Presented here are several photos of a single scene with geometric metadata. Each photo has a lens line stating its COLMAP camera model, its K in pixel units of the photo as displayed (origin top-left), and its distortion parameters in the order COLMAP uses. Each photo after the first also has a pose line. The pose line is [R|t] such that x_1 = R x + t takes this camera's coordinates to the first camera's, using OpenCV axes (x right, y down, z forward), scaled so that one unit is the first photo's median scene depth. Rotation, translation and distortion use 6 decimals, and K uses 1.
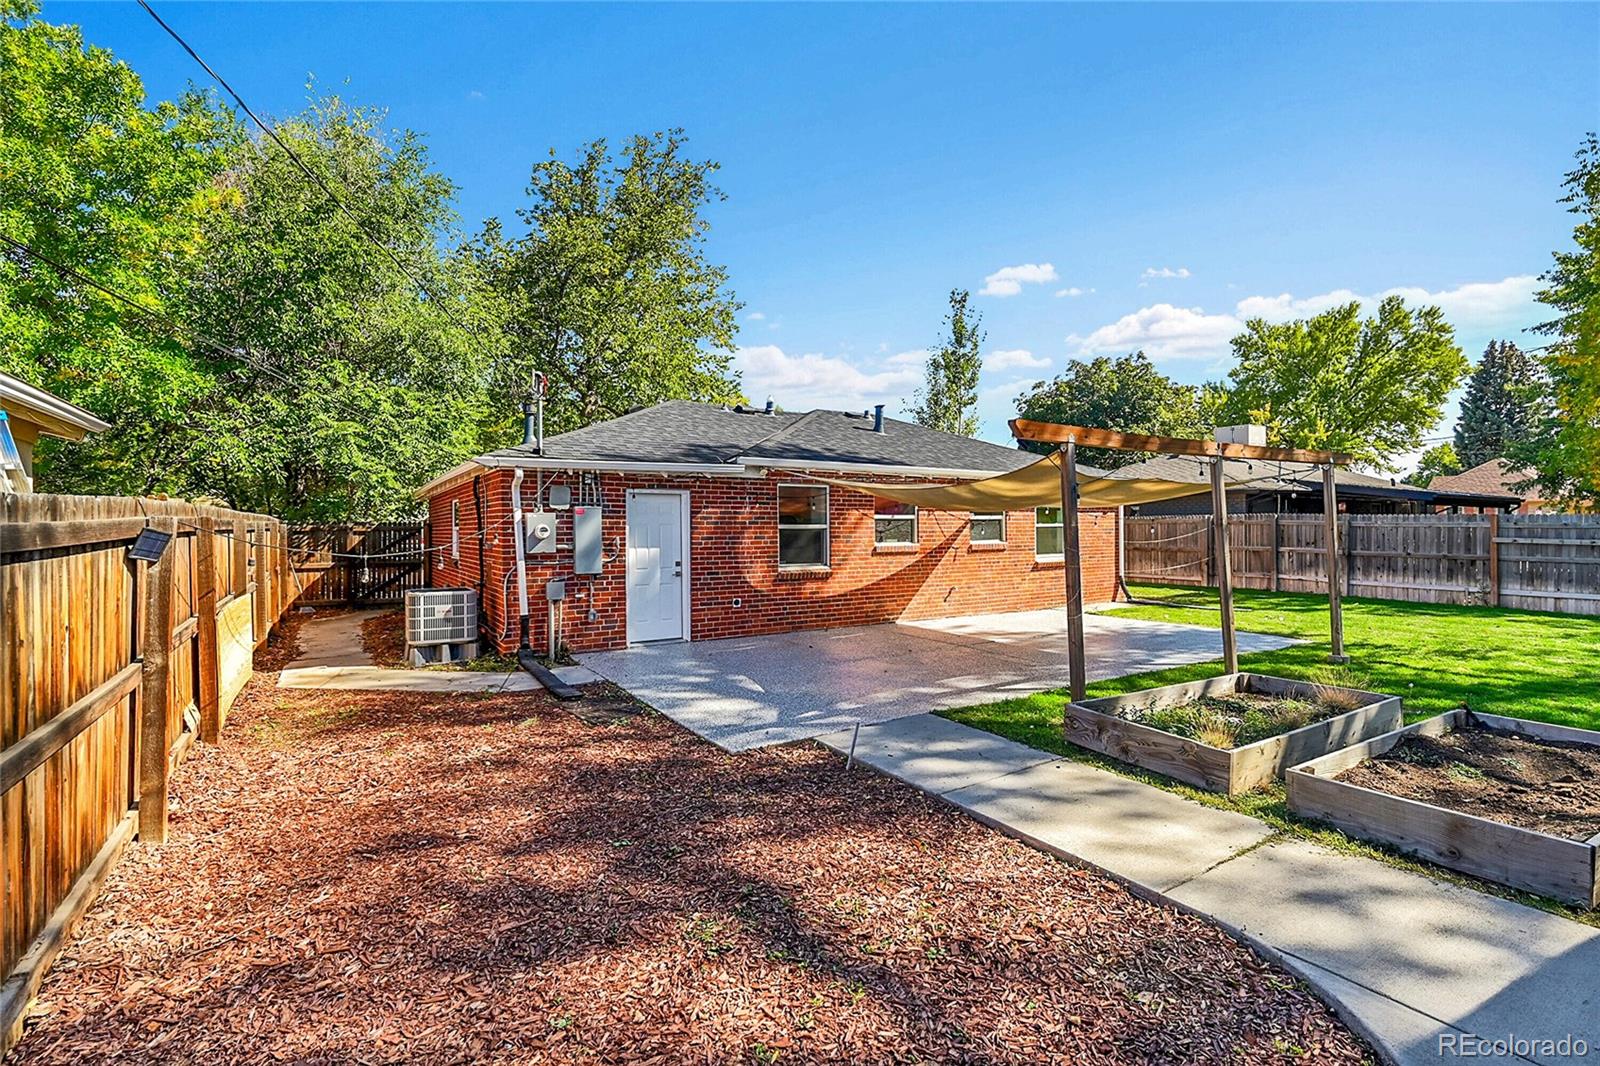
lens RADIAL K [[726.2, 0, 814.7], [0, 726.2, 529.5], [0, 0, 1]] dist [0.001511, 0.000026]
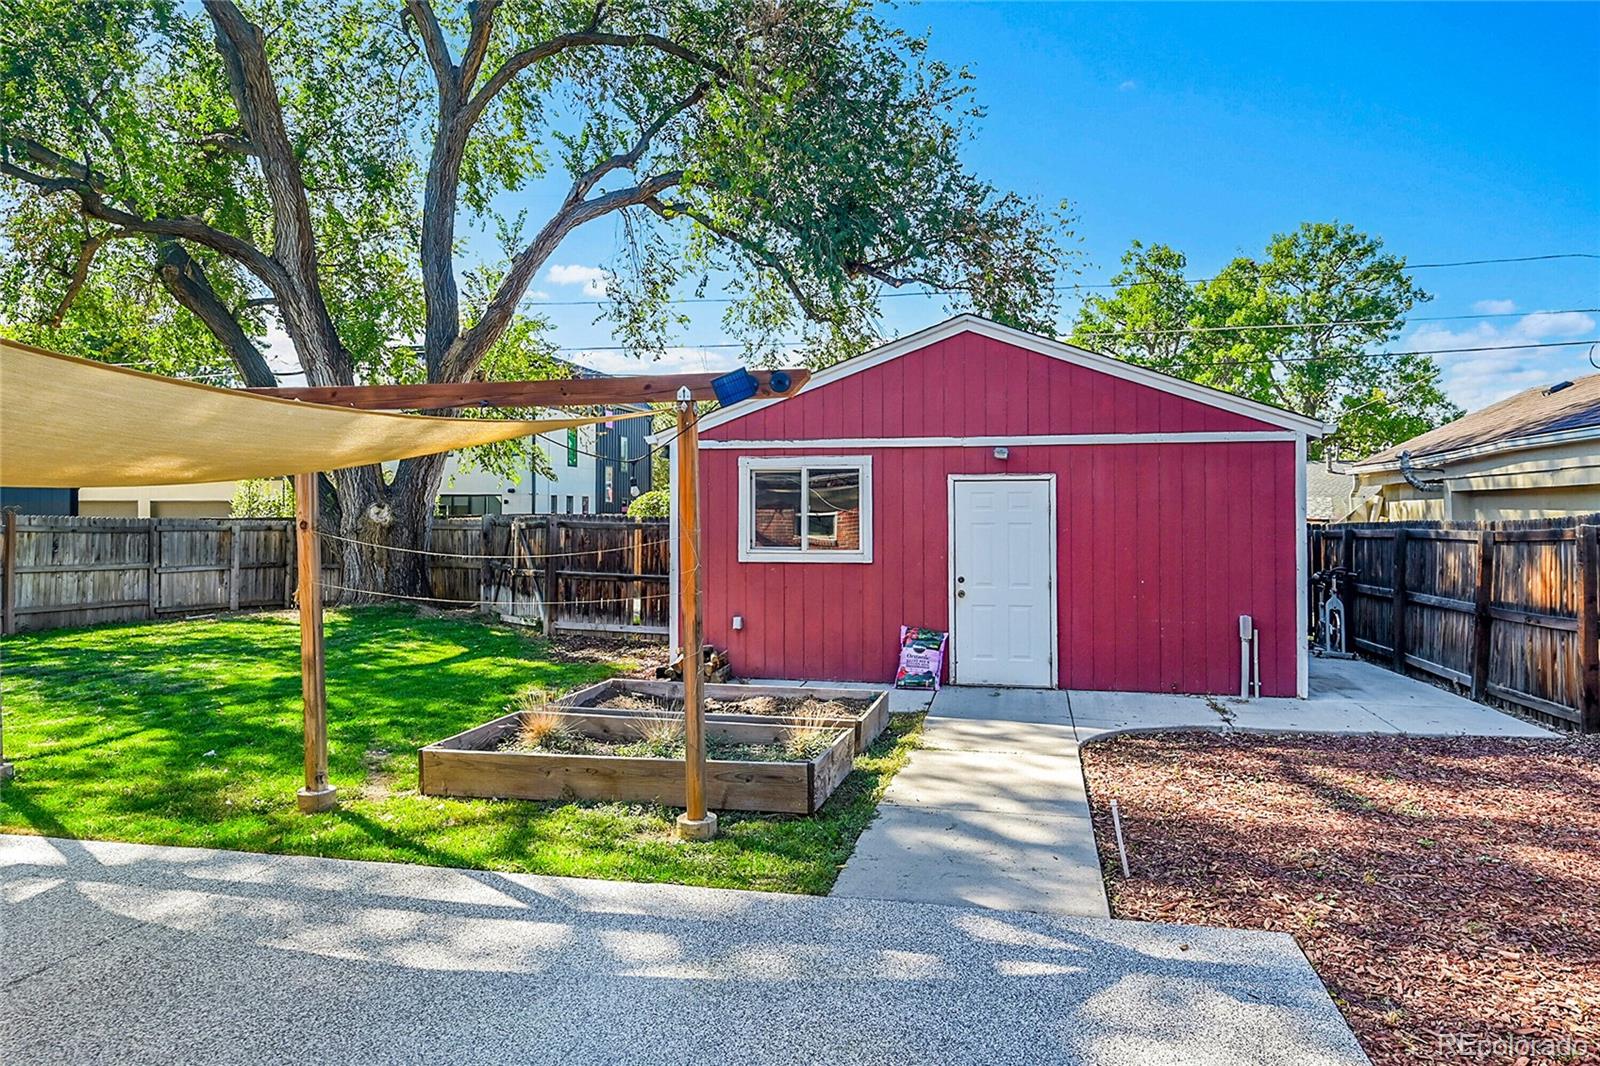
lens RADIAL K [[947.3, 0, 800.0], [0, 947.3, 533.0], [0, 0, 1]] dist [-0.001320, -0.001144]
pose [[-0.684433, -0.006061, 0.729051, -0.176946], [0.008967, 0.999820, 0.016730, -0.009807], [-0.729021, 0.017987, -0.684255, 0.807400]]
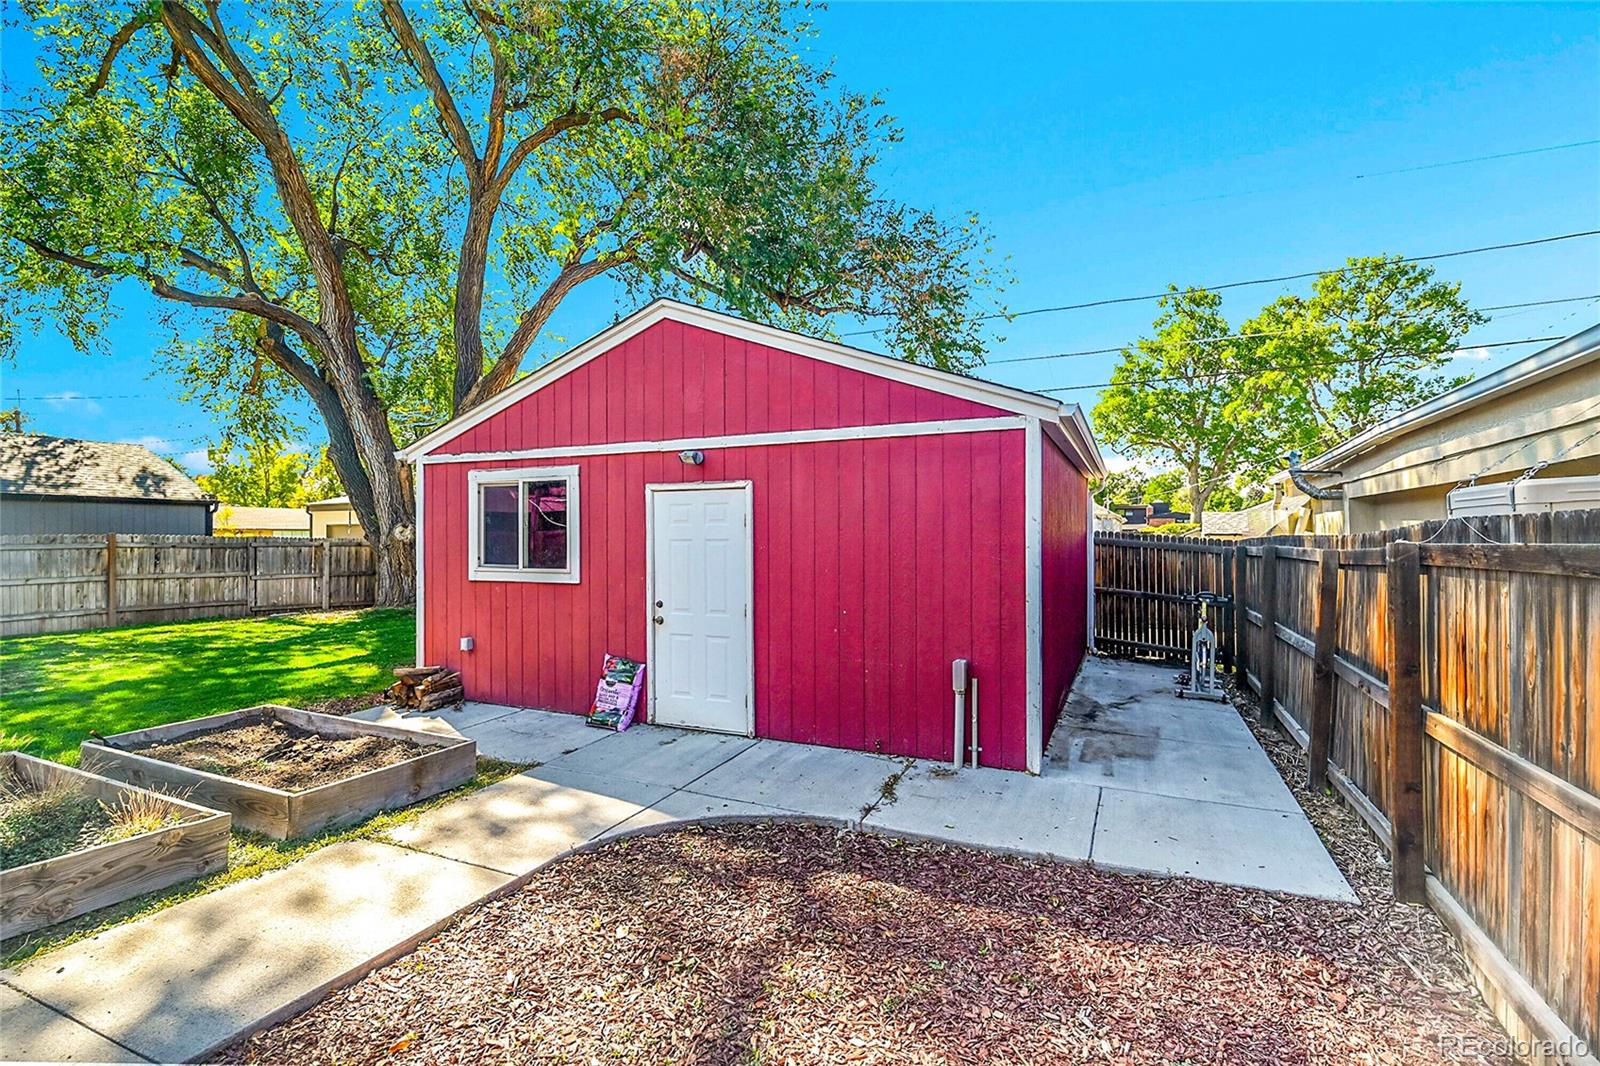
lens RADIAL K [[714.9, 0, 797.1], [0, 714.9, 553.1], [0, 0, 1]] dist [0.000061, 0.000337]
pose [[-0.519429, -0.013515, 0.854407, -0.190387], [0.011674, 0.999669, 0.022910, -0.004160], [-0.854434, 0.021874, -0.519100, 0.336988]]
